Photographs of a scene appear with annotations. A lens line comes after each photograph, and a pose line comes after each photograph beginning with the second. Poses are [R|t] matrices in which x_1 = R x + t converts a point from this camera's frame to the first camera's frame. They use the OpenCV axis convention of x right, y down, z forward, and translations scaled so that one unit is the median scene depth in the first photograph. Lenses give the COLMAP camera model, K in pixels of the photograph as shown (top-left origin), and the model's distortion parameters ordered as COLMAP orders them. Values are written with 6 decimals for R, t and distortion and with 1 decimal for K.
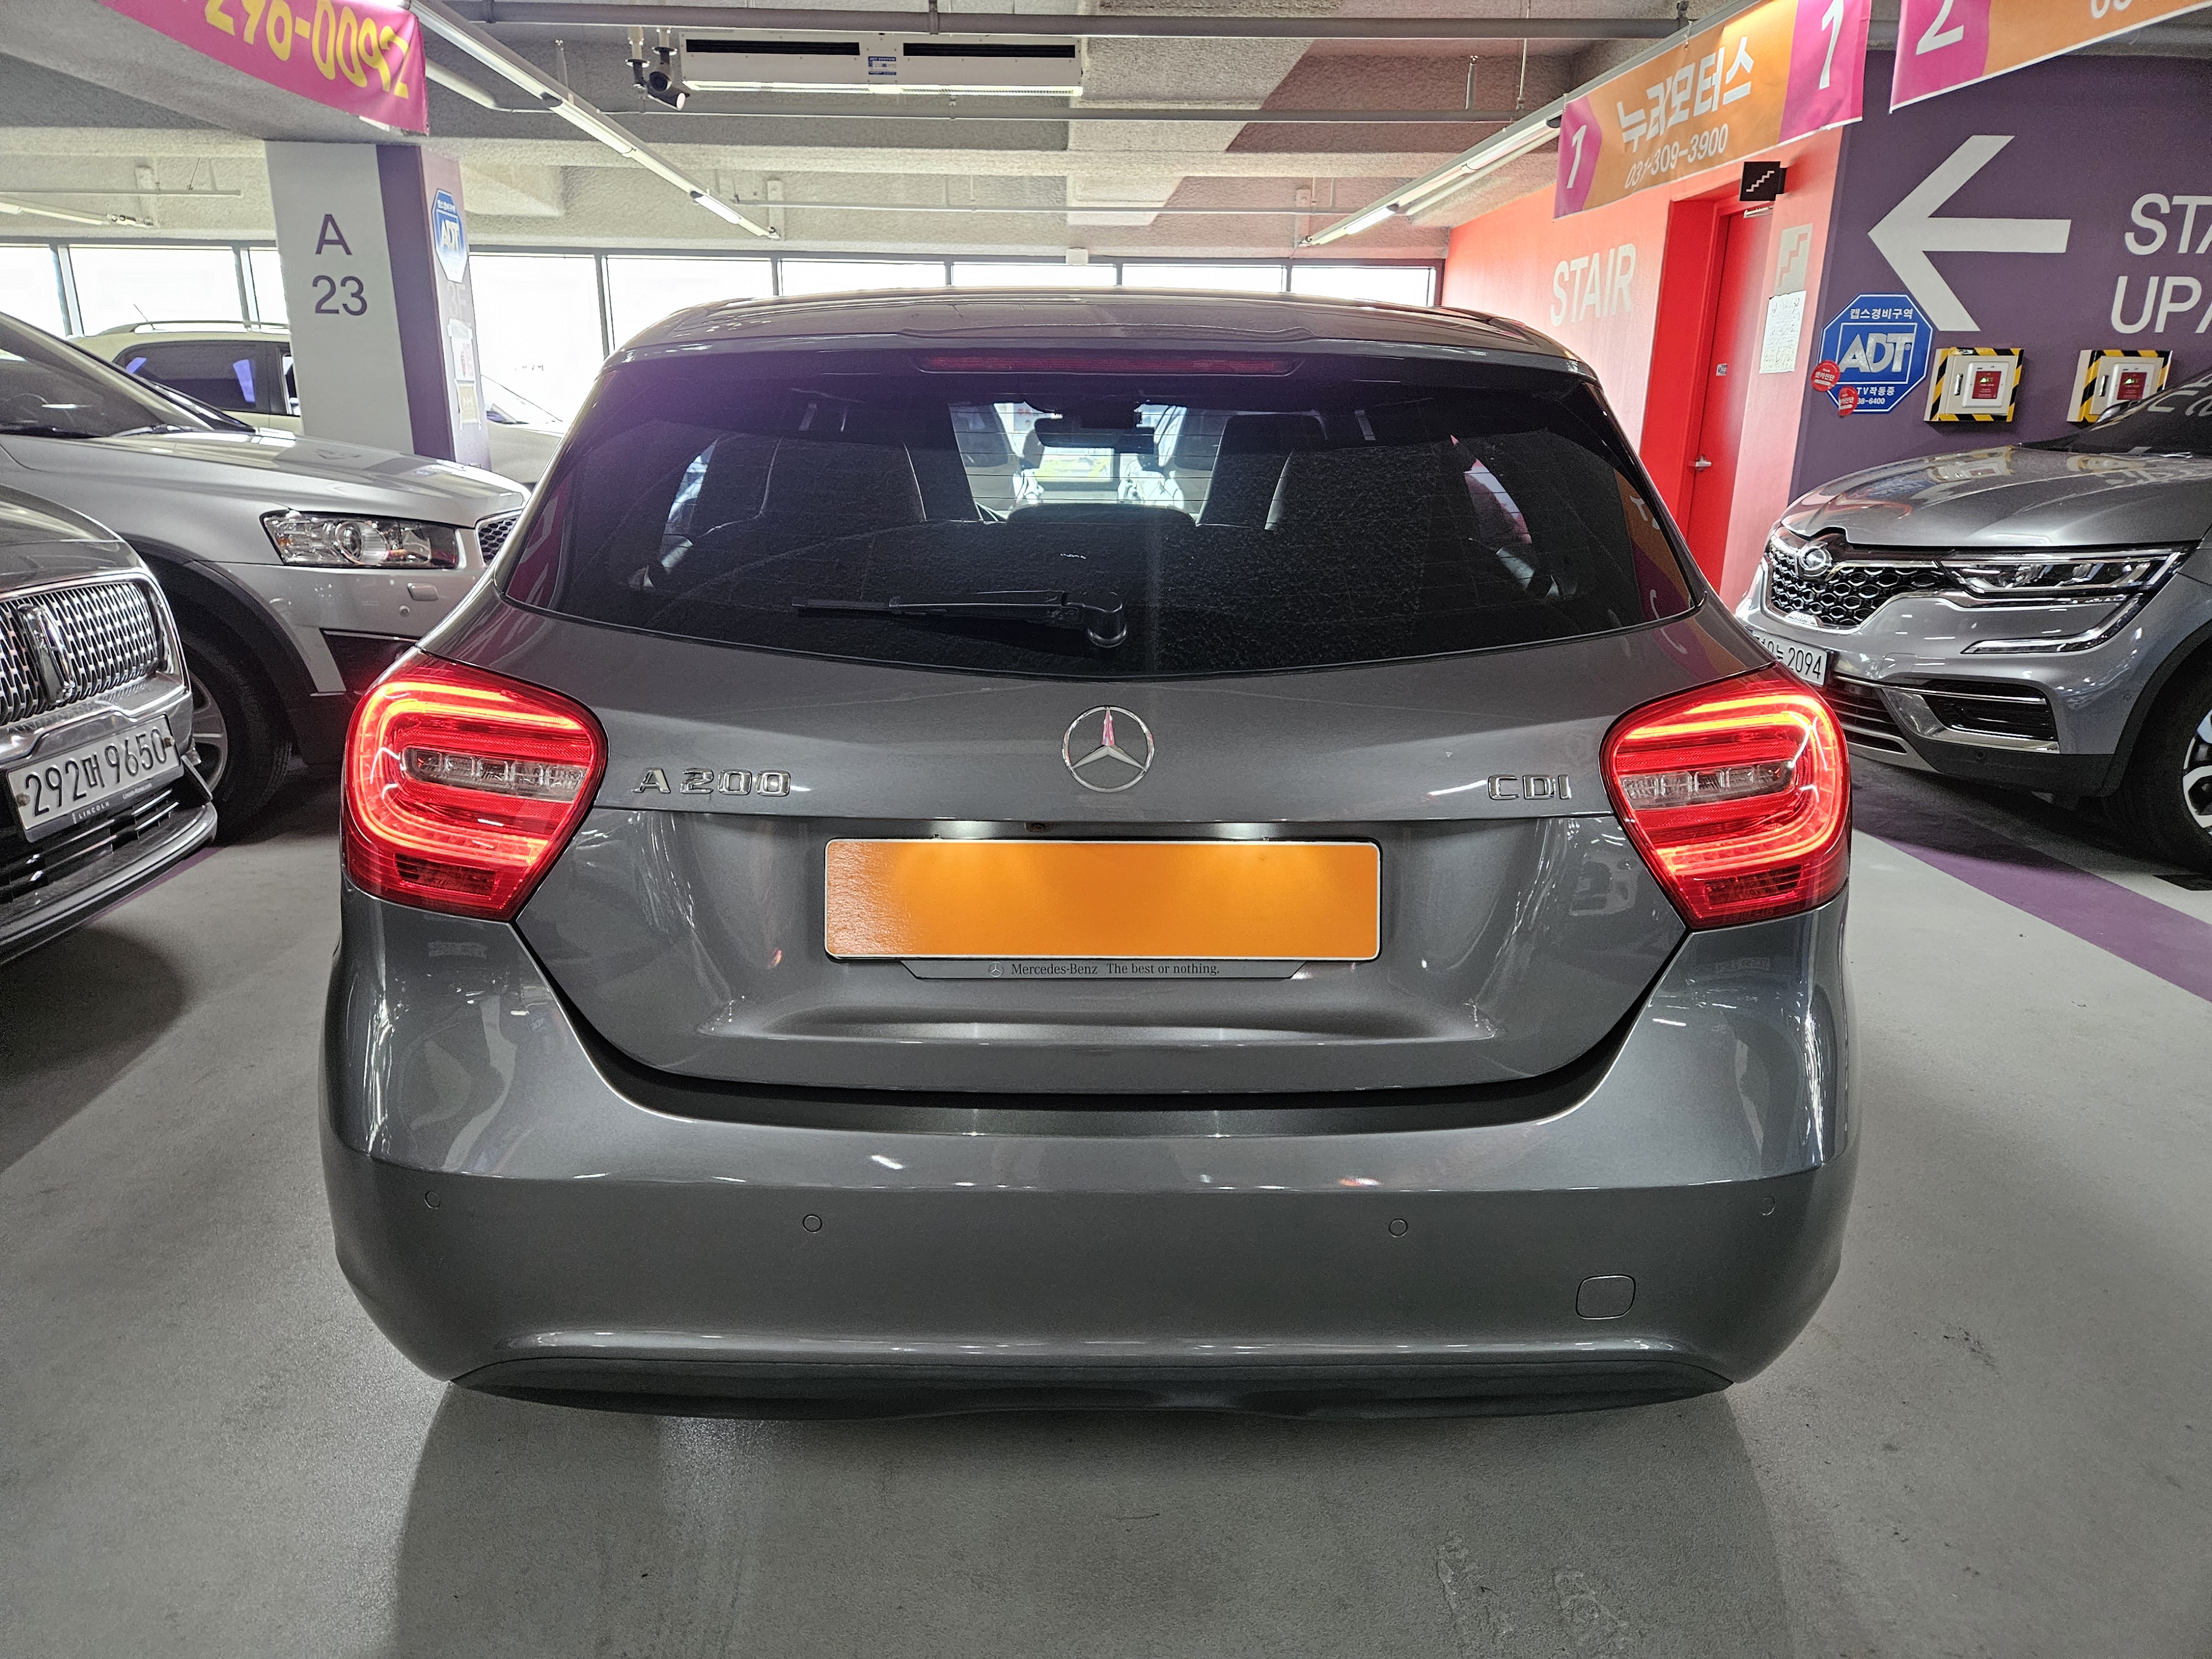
lens RADIAL K [[1471.7, 0, 1114.5], [0, 1471.7, 877.8], [0, 0, 1]] dist [0.079519, -0.068736]
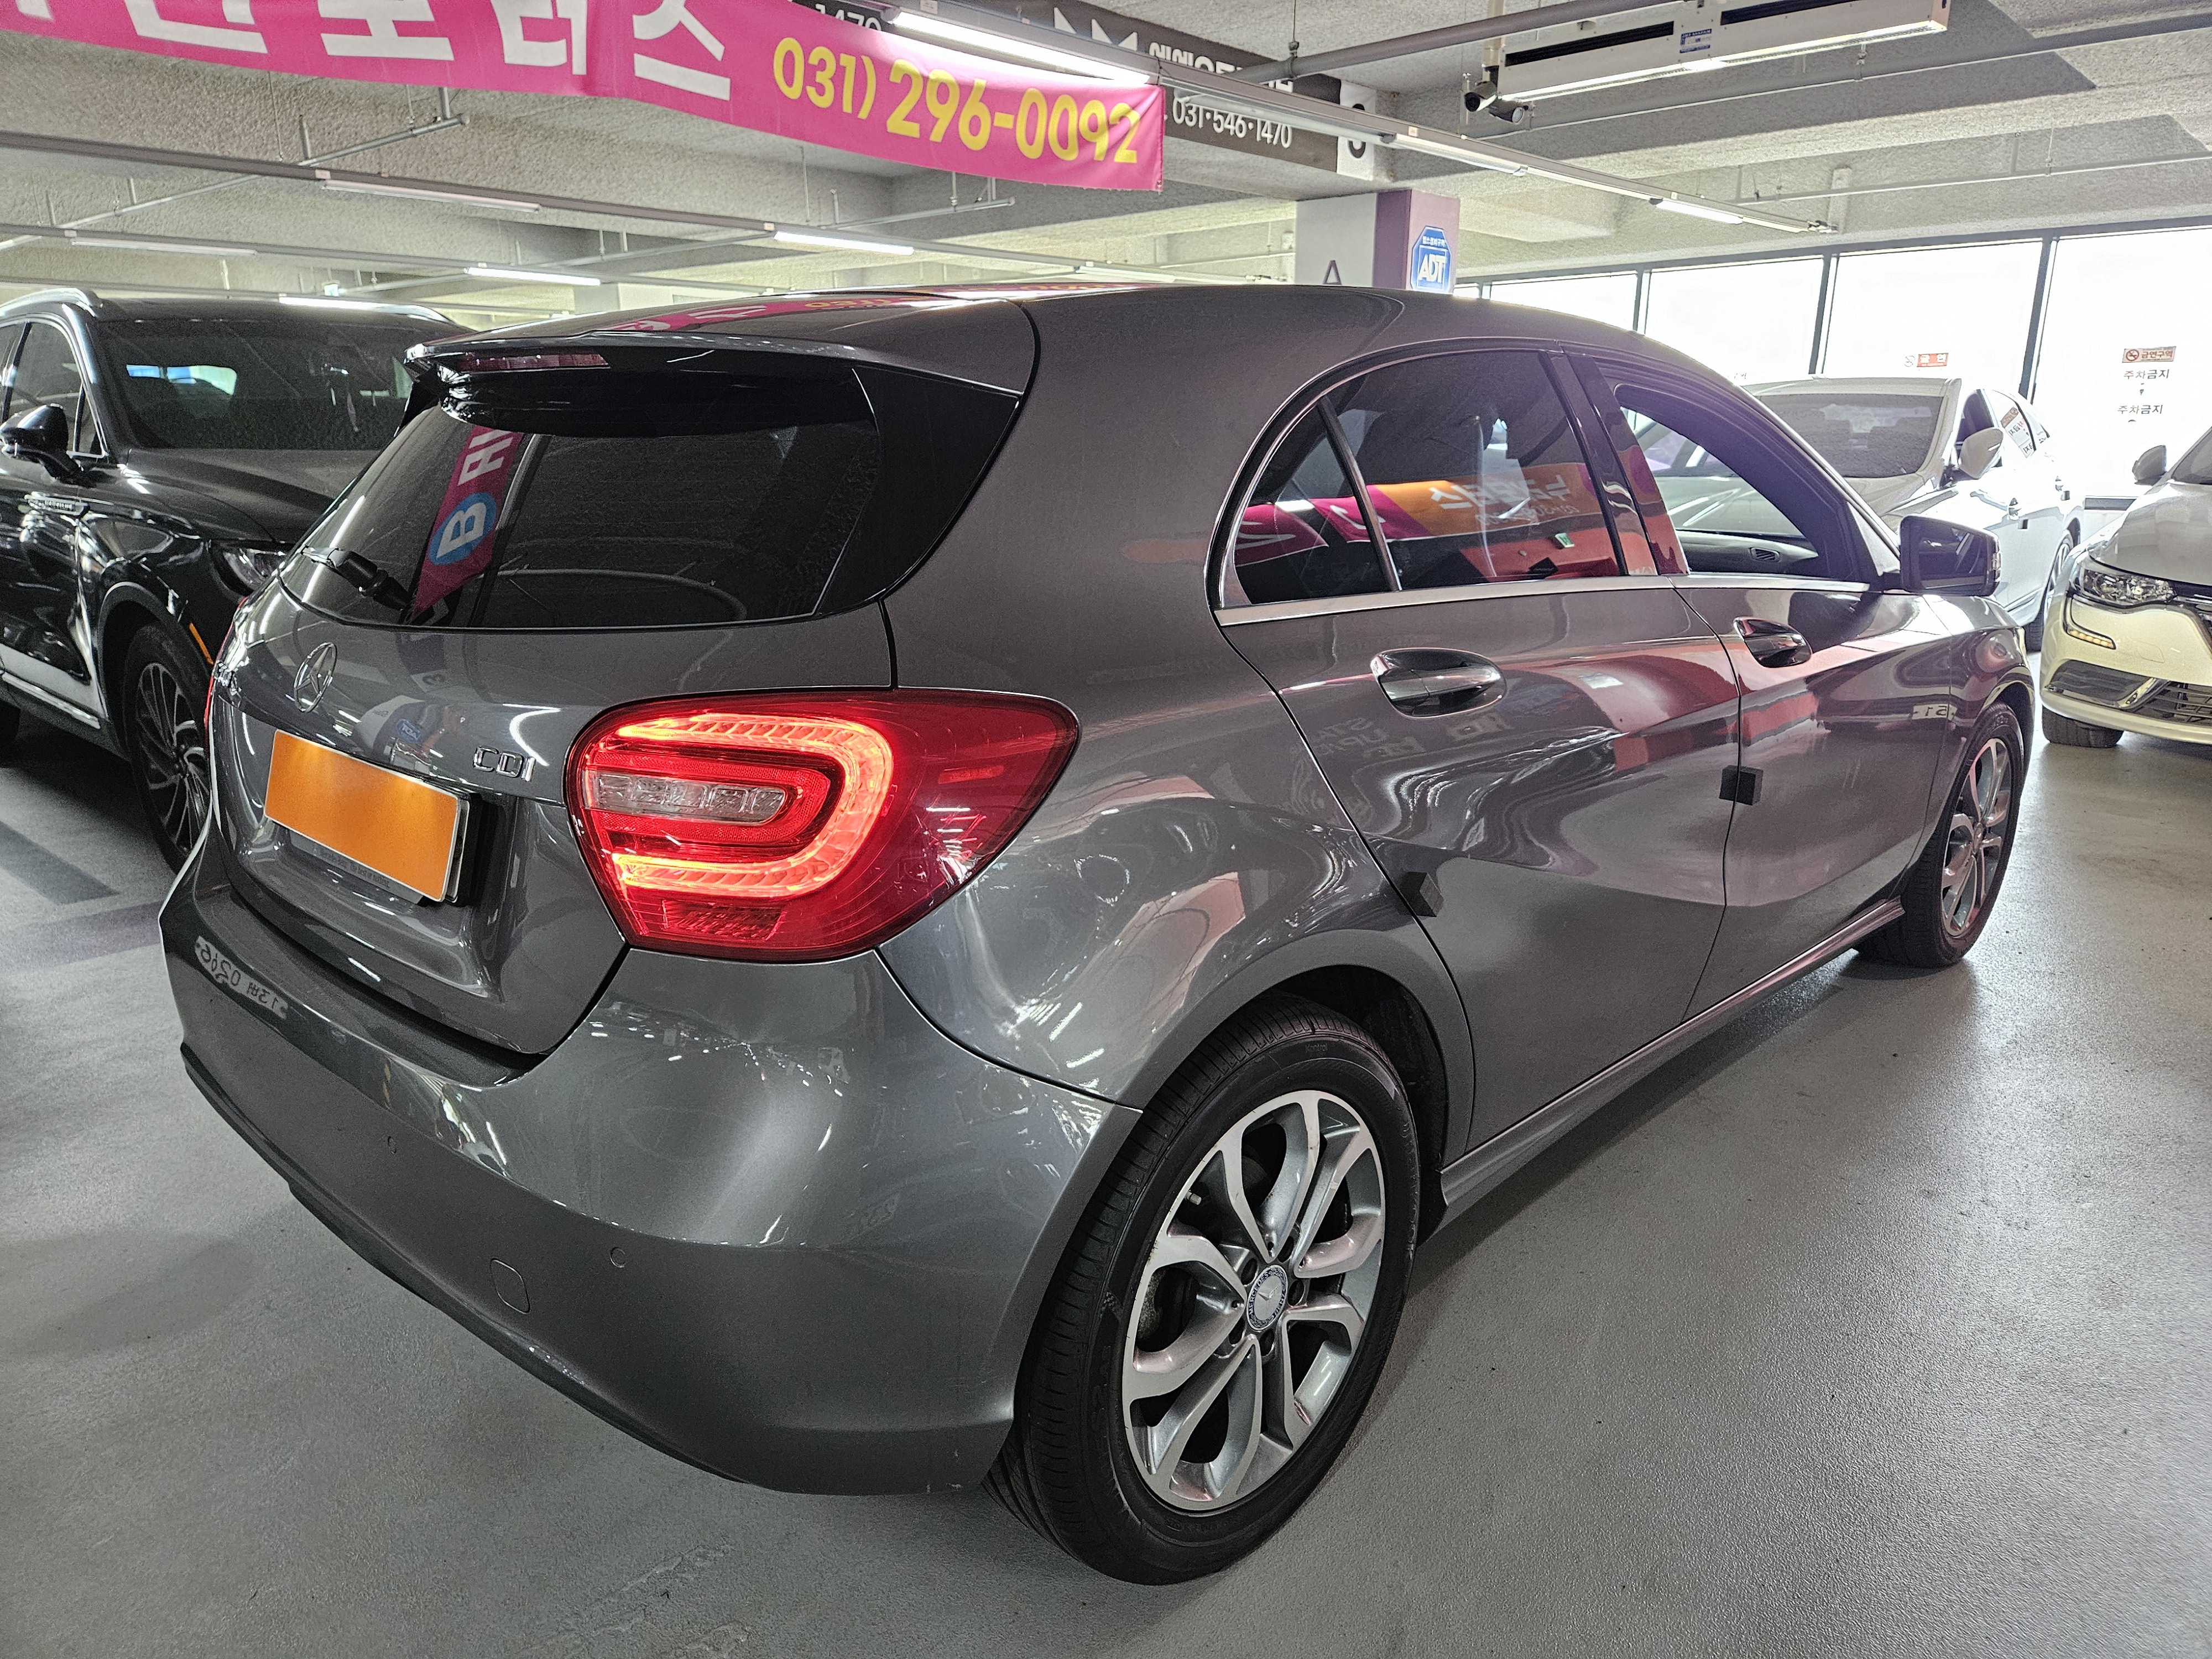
lens RADIAL K [[1533.1, 0, 1109.6], [0, 1533.1, 865.5], [0, 0, 1]] dist [0.044637, -0.047270]
pose [[0.710291, 0.177060, -0.681275, 0.220502], [-0.197381, 0.979117, 0.048679, -0.021379], [0.675668, 0.099894, 0.730407, 0.089109]]
